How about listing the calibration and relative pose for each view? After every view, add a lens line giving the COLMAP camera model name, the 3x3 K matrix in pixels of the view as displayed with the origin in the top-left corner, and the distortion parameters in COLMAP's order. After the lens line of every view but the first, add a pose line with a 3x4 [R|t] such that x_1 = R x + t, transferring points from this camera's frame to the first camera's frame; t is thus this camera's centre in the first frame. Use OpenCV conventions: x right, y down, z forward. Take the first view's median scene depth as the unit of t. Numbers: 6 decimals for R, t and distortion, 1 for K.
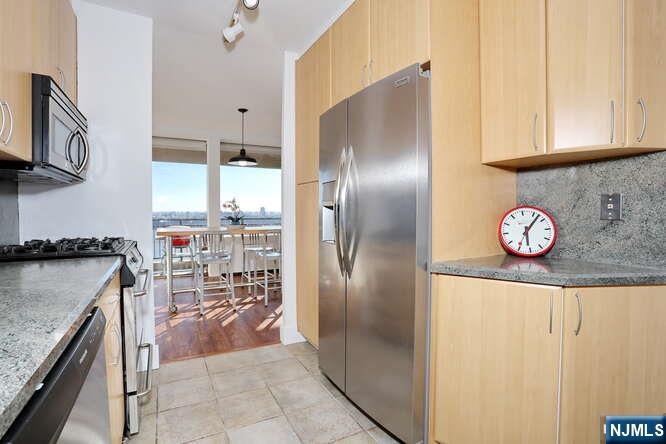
lens RADIAL K [[321.8, 0, 334.9], [0, 321.8, 216.2], [0, 0, 1]] dist [-0.041258, 0.002816]
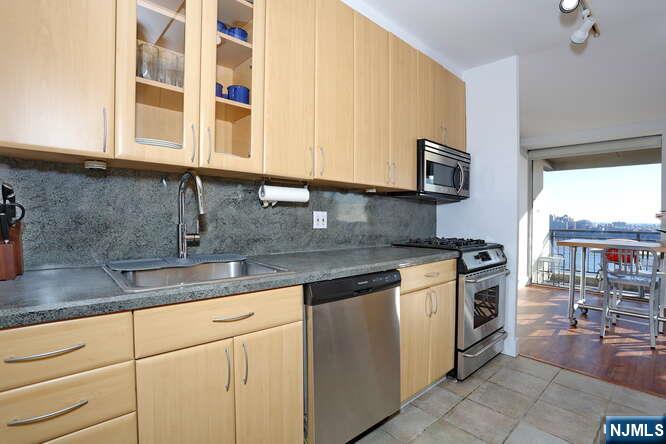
lens RADIAL K [[321.8, 0, 329.0], [0, 321.8, 224.8], [0, 0, 1]] dist [-0.041258, 0.002816]
pose [[0.251066, 0.033399, -0.967393, 0.350242], [-0.033906, 0.999095, 0.025694, -0.005864], [0.967376, 0.026350, 0.251972, 0.037902]]
